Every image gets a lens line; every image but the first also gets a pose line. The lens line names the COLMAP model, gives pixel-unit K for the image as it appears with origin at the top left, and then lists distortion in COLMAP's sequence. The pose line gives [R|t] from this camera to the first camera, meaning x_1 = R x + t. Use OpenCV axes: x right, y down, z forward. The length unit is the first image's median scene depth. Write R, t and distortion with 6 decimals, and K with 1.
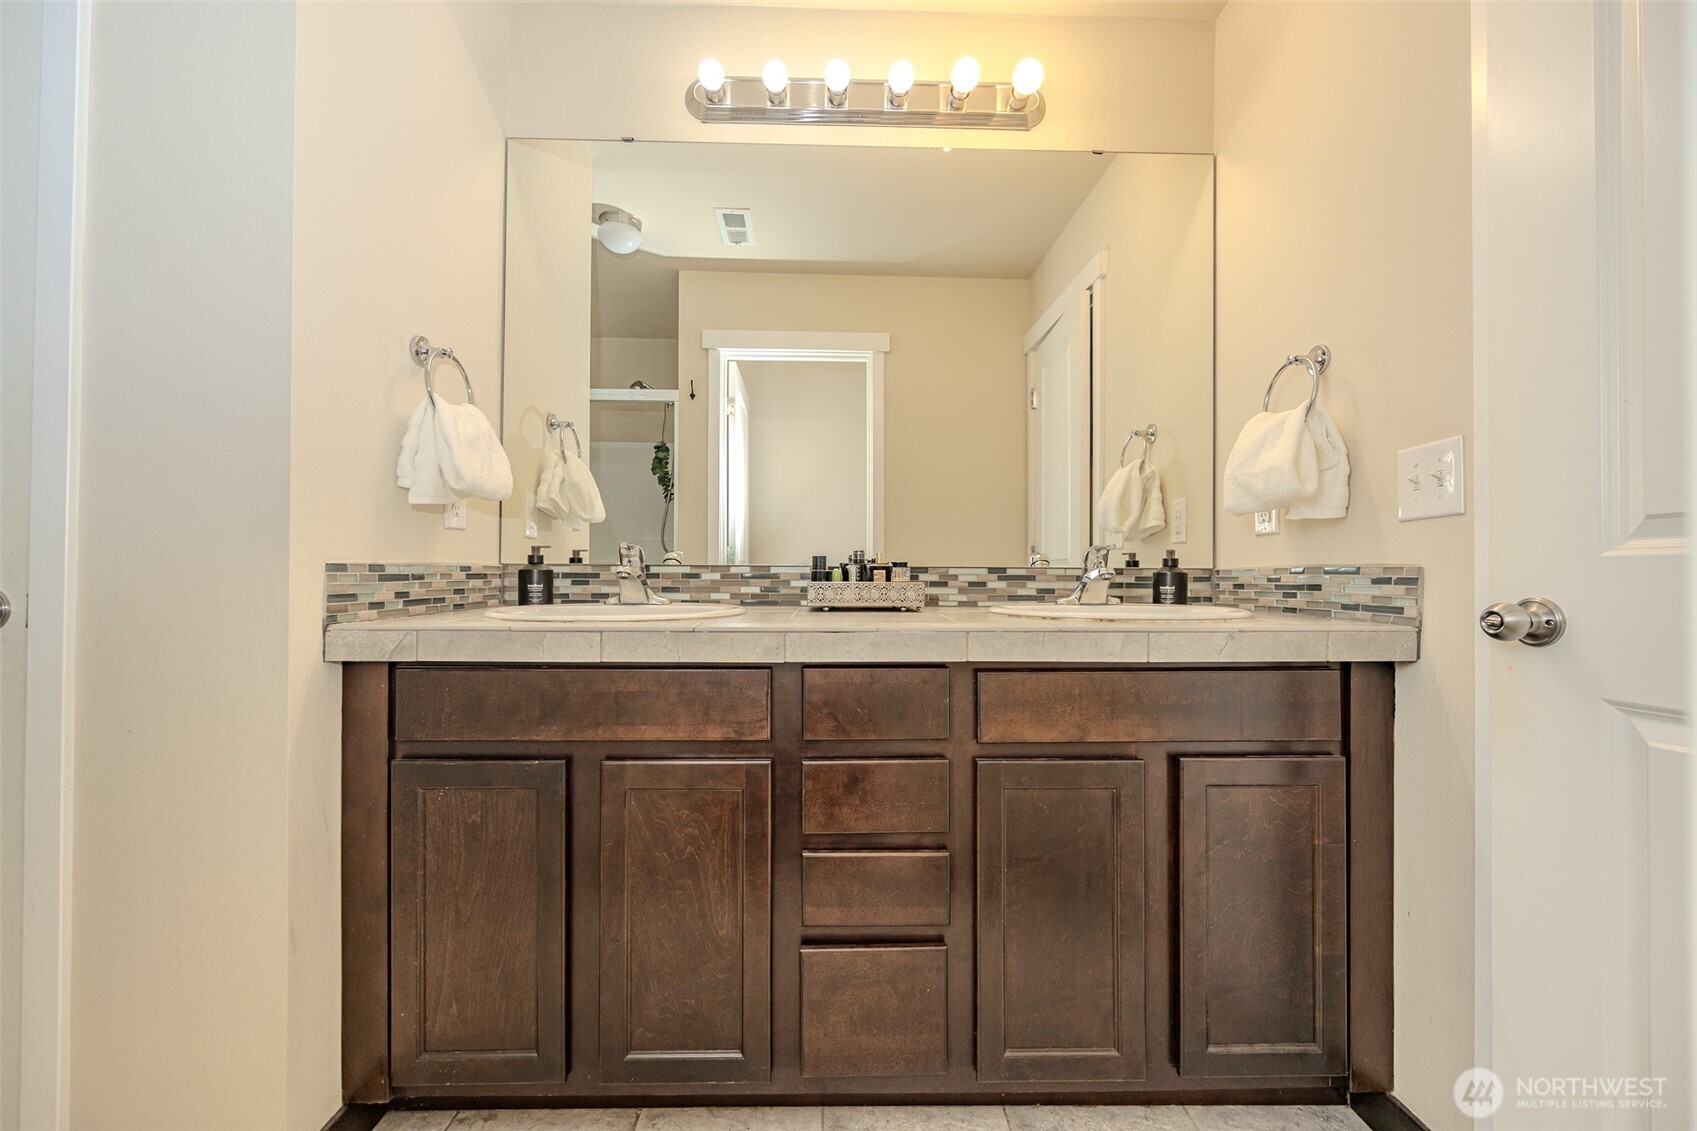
lens RADIAL K [[692.6, 0, 846.5], [0, 692.6, 567.5], [0, 0, 1]] dist [-0.001384, 0.000245]
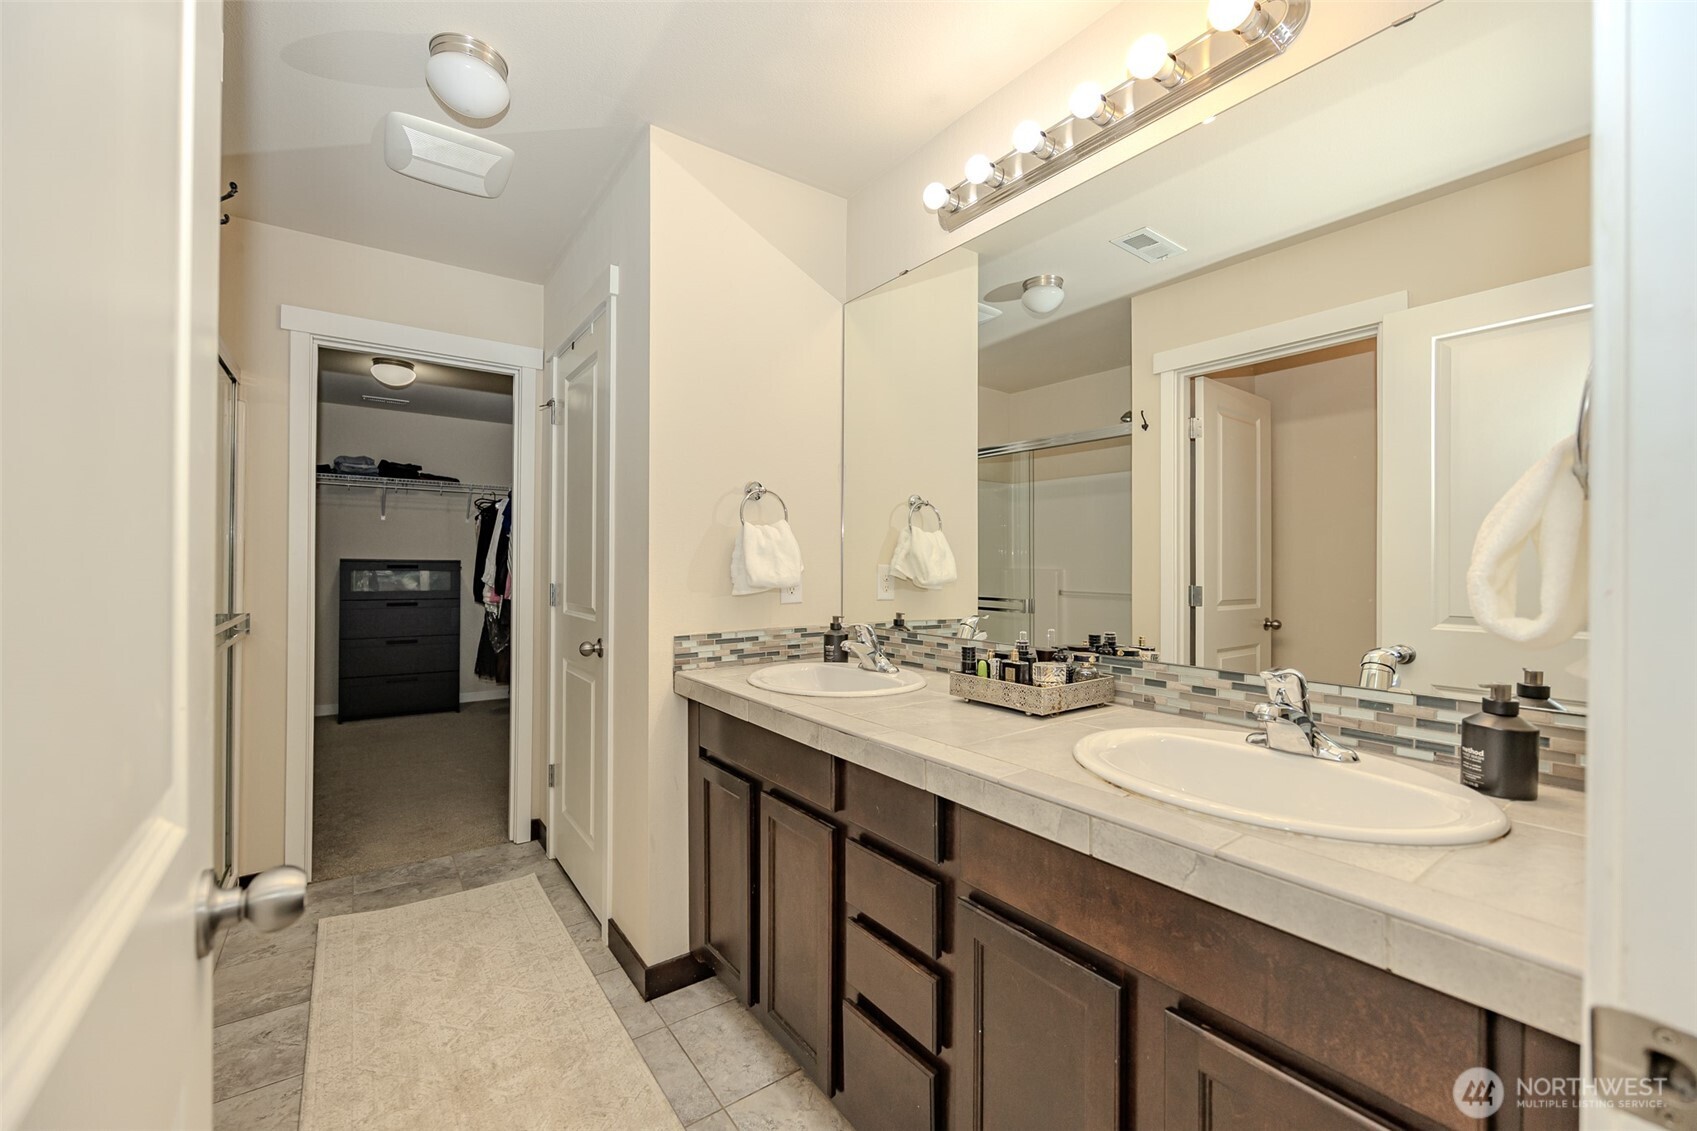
lens RADIAL K [[692.6, 0, 844.5], [0, 692.6, 564.9], [0, 0, 1]] dist [-0.001384, 0.000245]
pose [[0.560358, -0.002178, -0.828248, 0.673408], [0.007674, 0.999967, 0.002563, -0.134064], [0.828215, -0.007793, 0.560356, 0.270418]]
